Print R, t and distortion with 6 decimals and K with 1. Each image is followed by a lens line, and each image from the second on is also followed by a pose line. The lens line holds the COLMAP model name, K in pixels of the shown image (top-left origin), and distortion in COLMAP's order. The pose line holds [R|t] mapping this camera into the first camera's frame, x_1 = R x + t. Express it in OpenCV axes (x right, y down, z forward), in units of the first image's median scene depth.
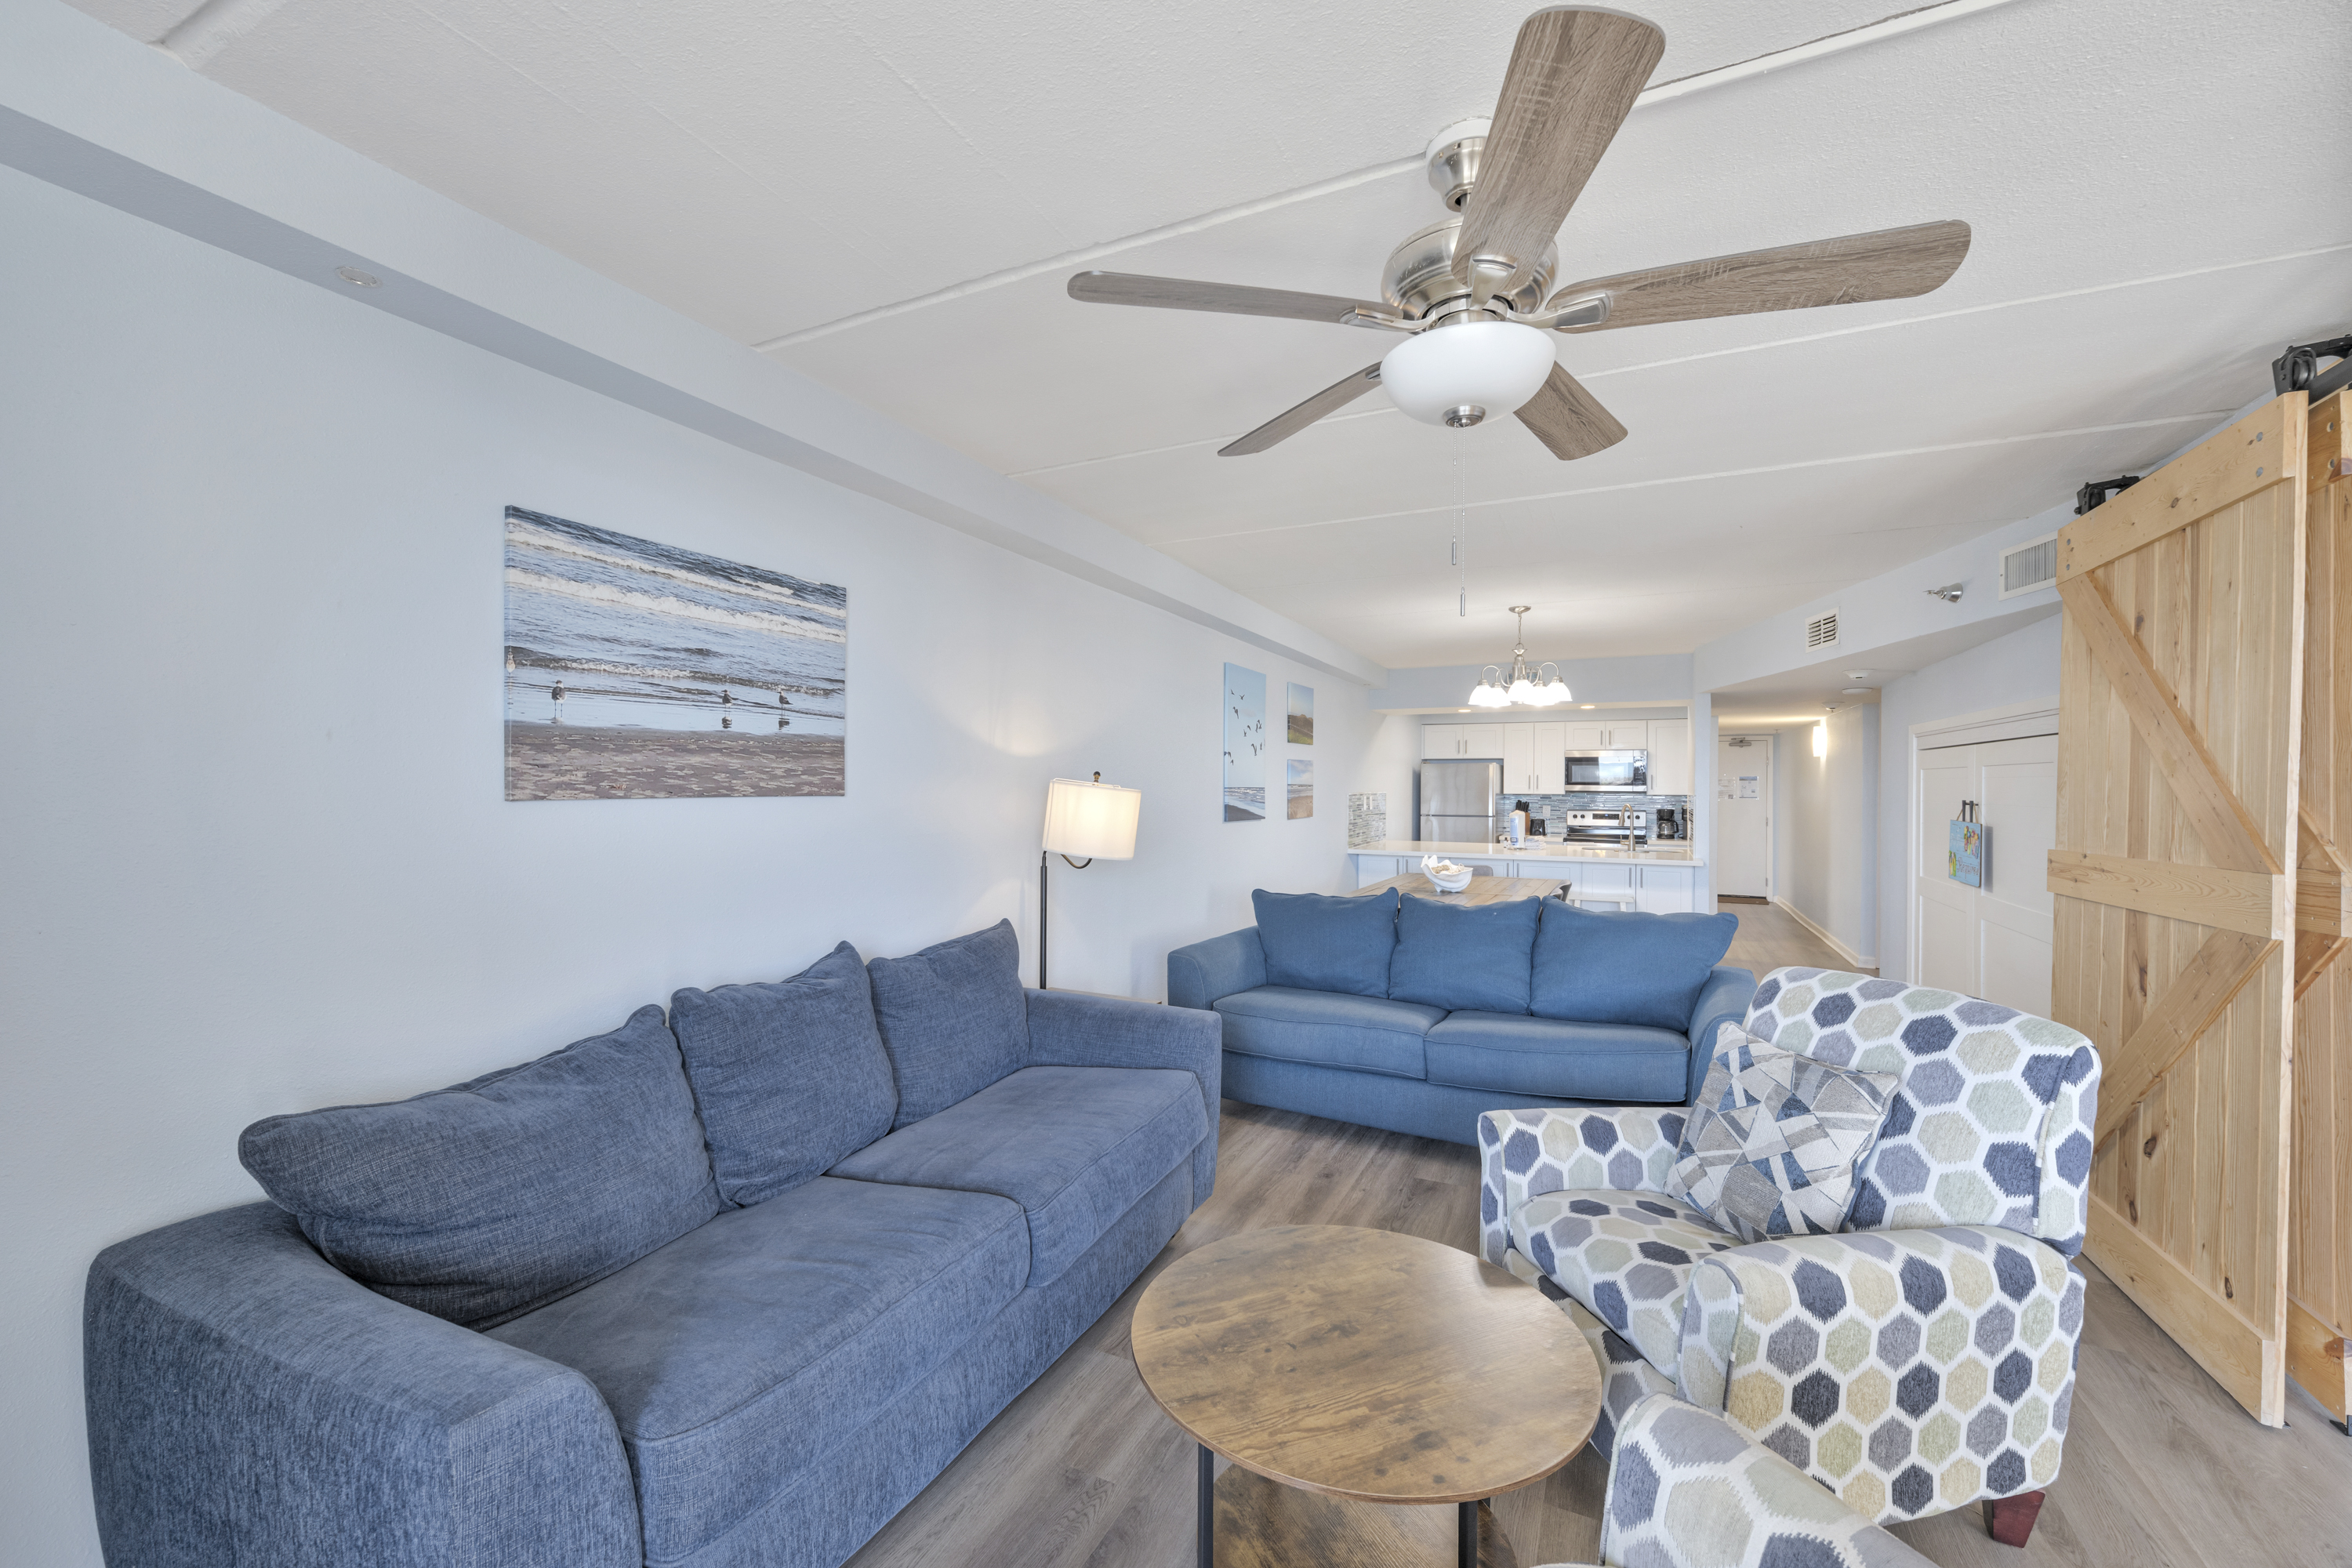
lens RADIAL K [[930.0, 0, 1176.2], [0, 930.0, 791.3], [0, 0, 1]] dist [0.001371, -0.000937]
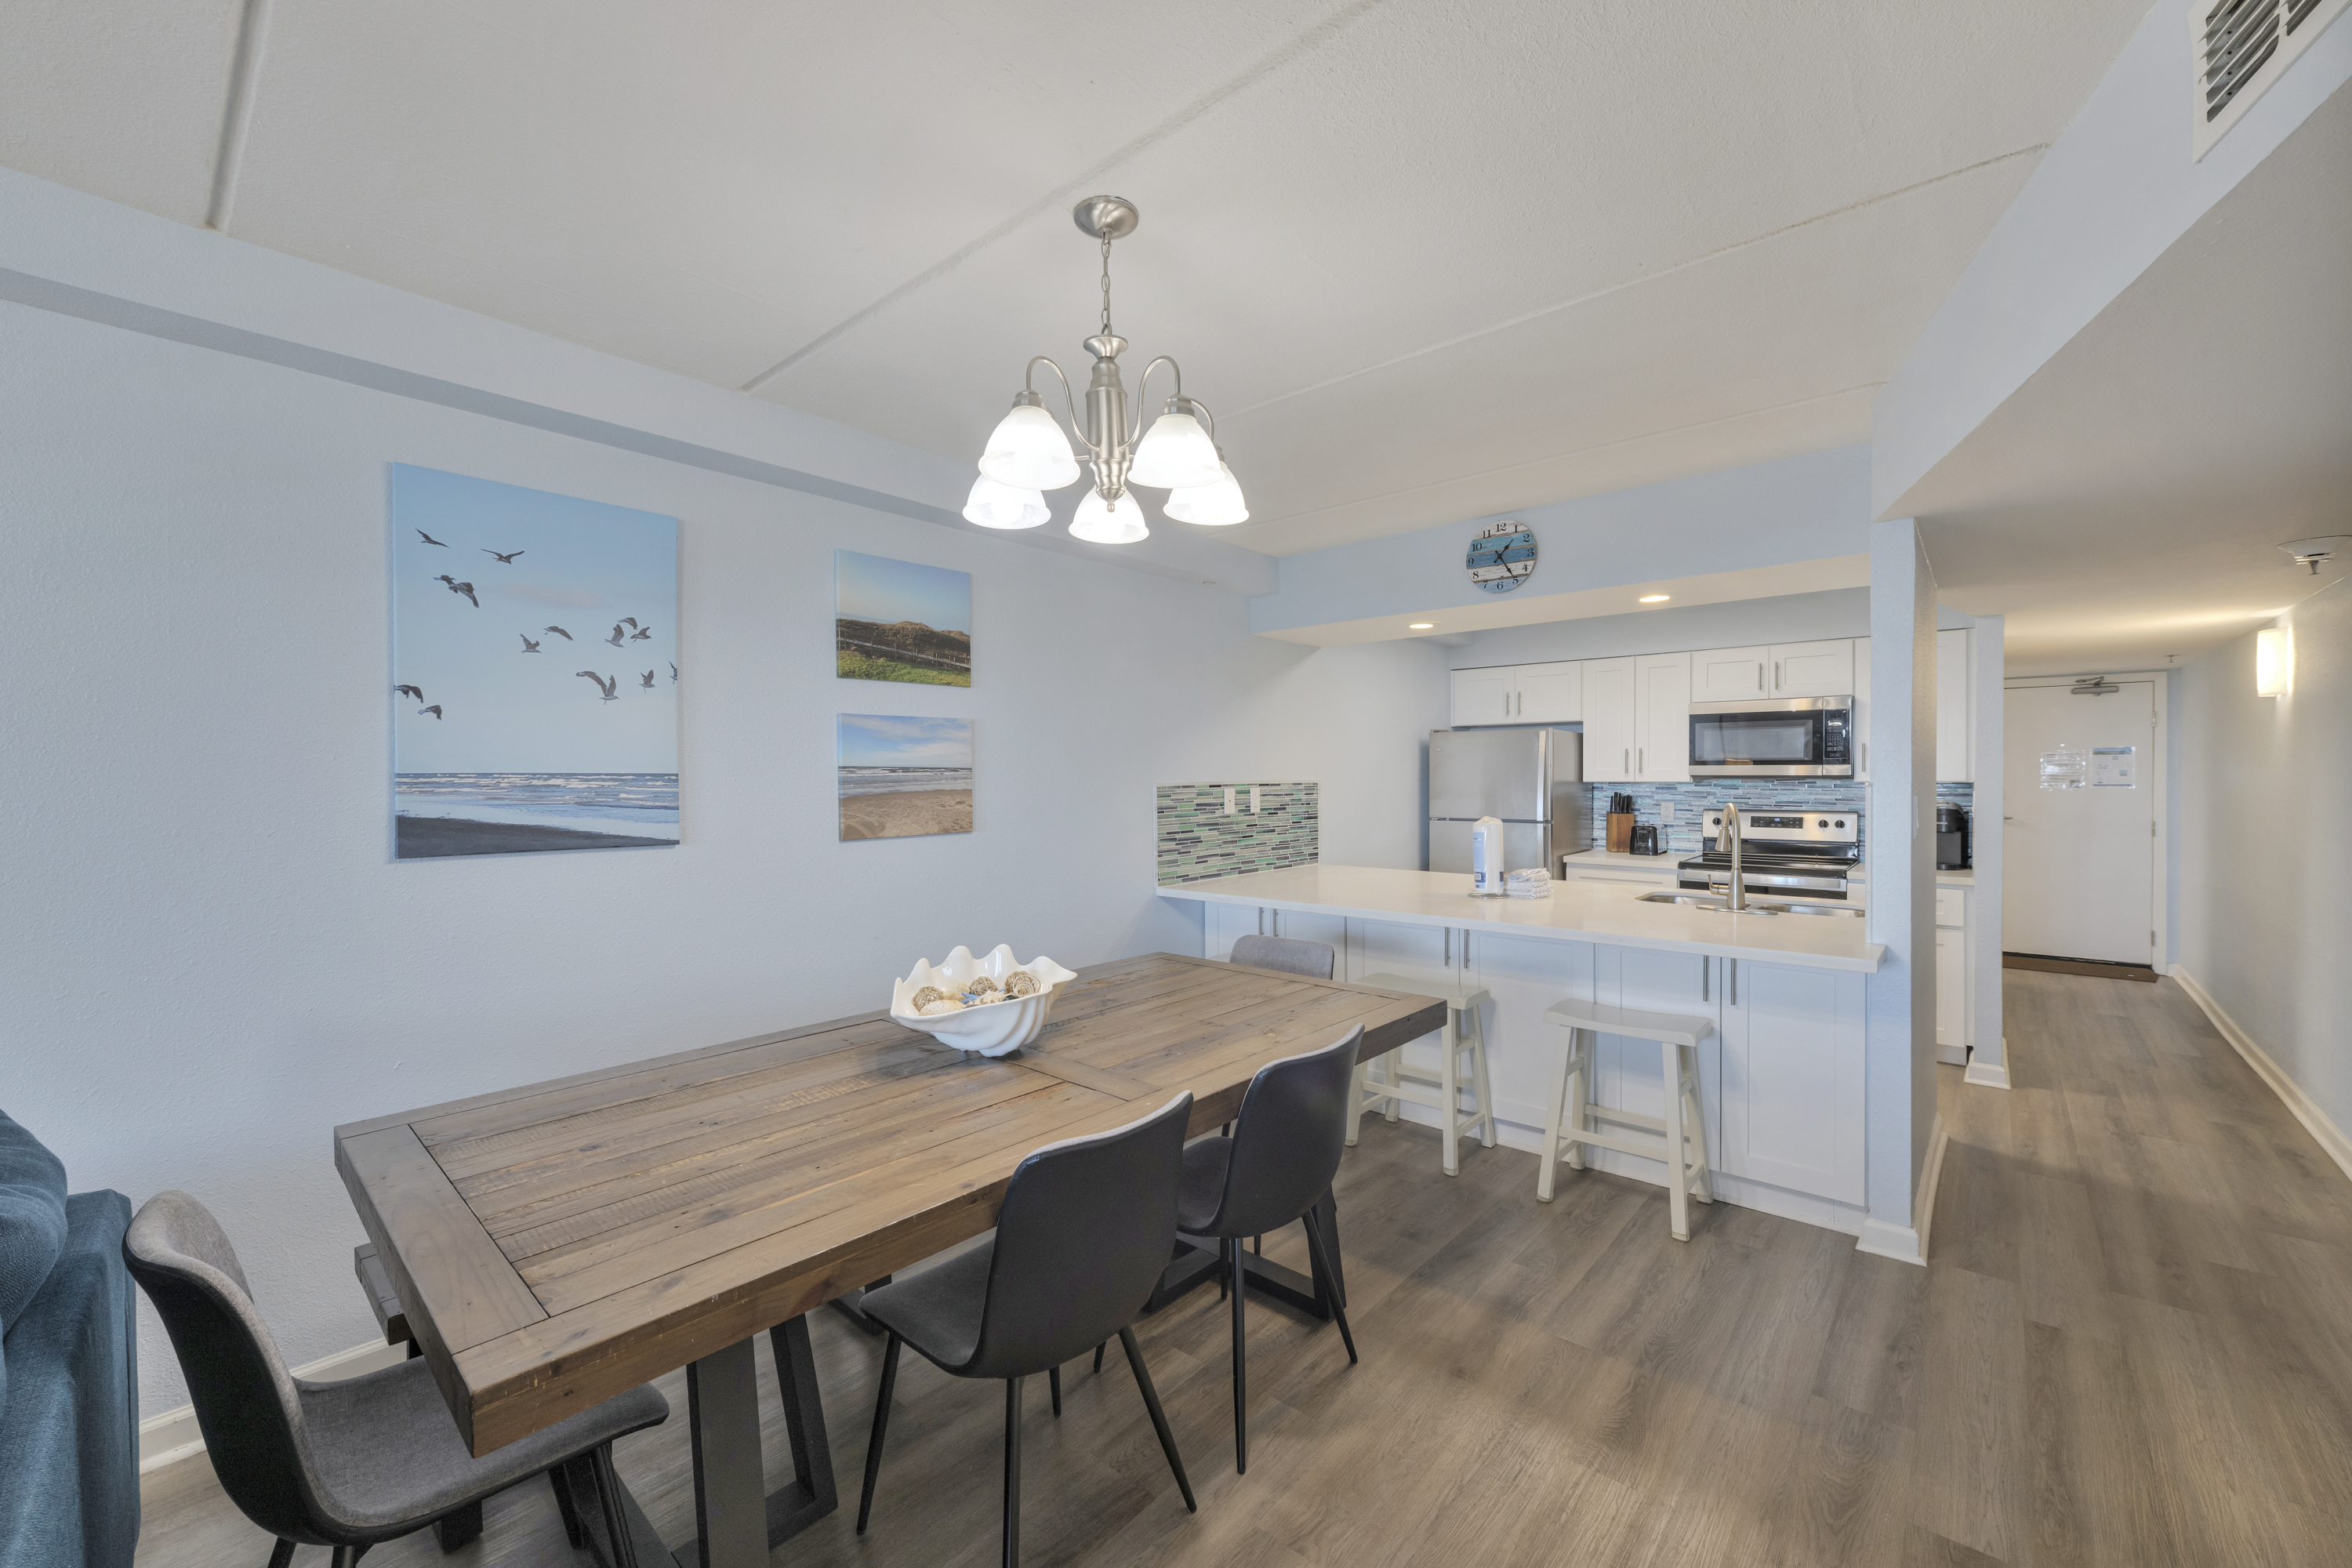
lens RADIAL K [[930.0, 0, 1187.6], [0, 930.0, 785.7], [0, 0, 1]] dist [0.001371, -0.000937]
pose [[0.966703, -0.006700, -0.255813, 1.016199], [0.007763, 0.999965, 0.003147, 0.005072], [0.255782, -0.005029, 0.966721, 1.464365]]
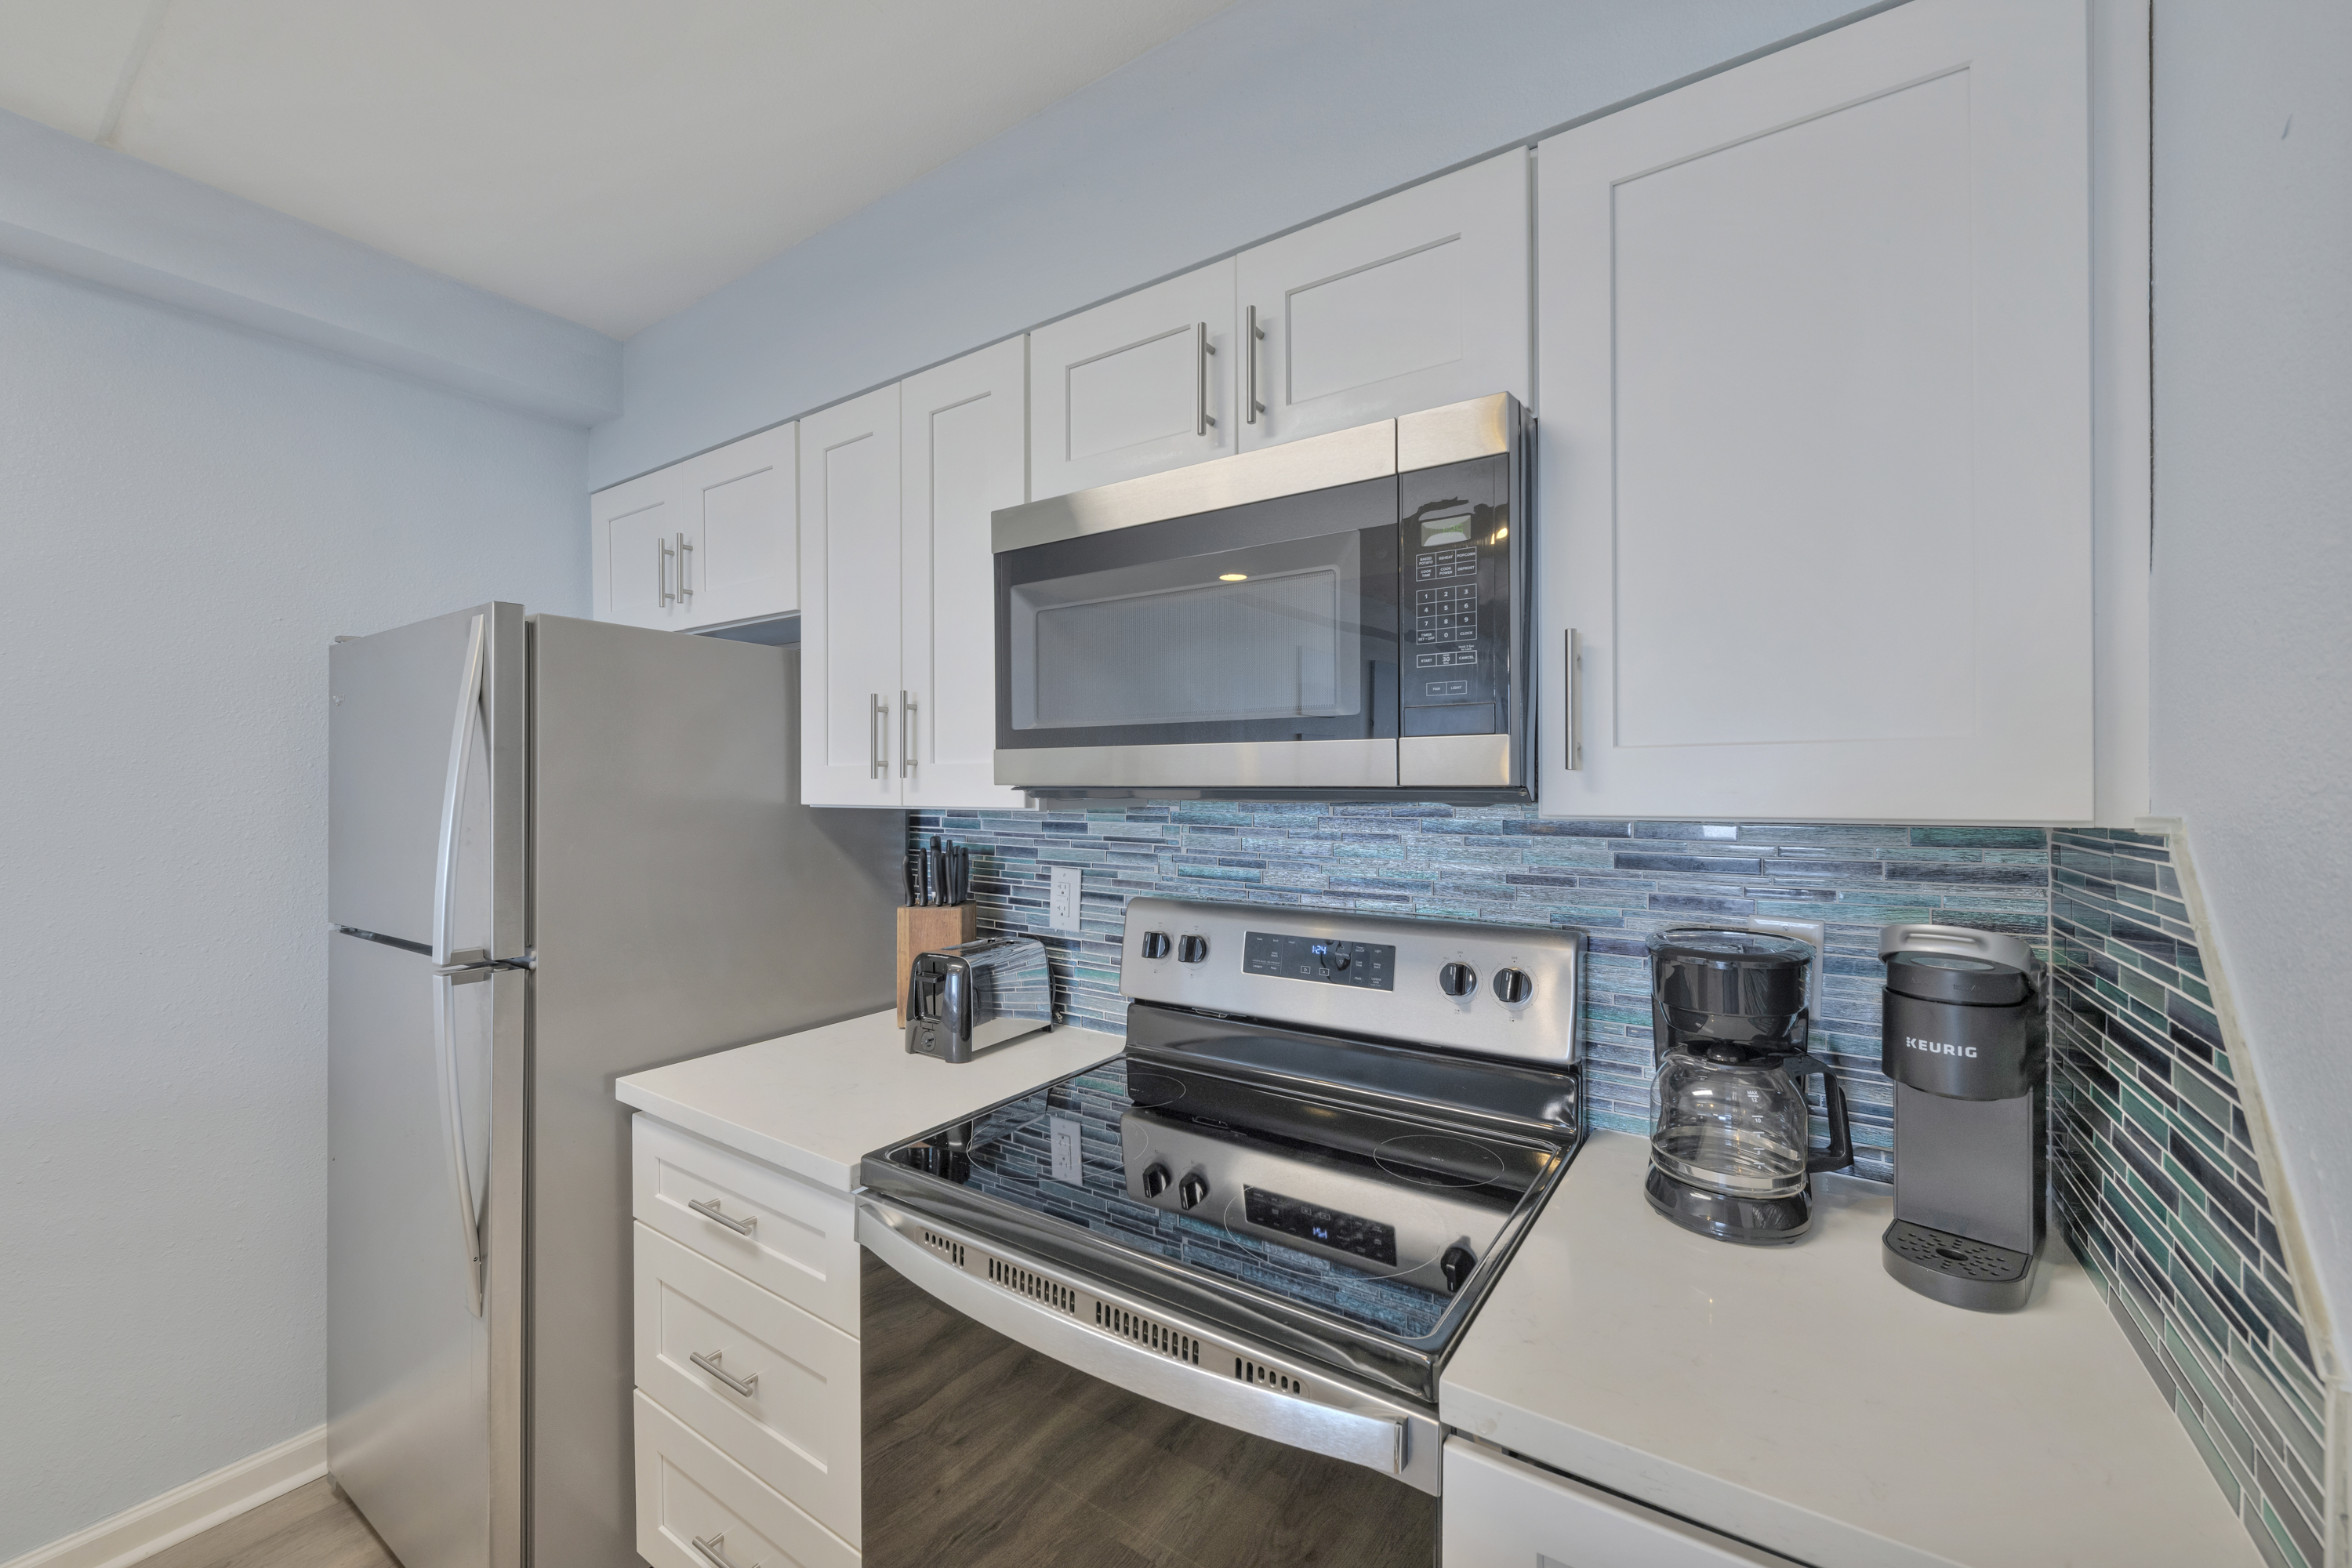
lens RADIAL K [[930.0, 0, 1179.7], [0, 930.0, 782.4], [0, 0, 1]] dist [0.001371, -0.000937]
pose [[0.991595, -0.007068, -0.129191, 1.739912], [0.005355, 0.999893, -0.013600, 0.003458], [0.129273, 0.012794, 0.991526, 3.220195]]
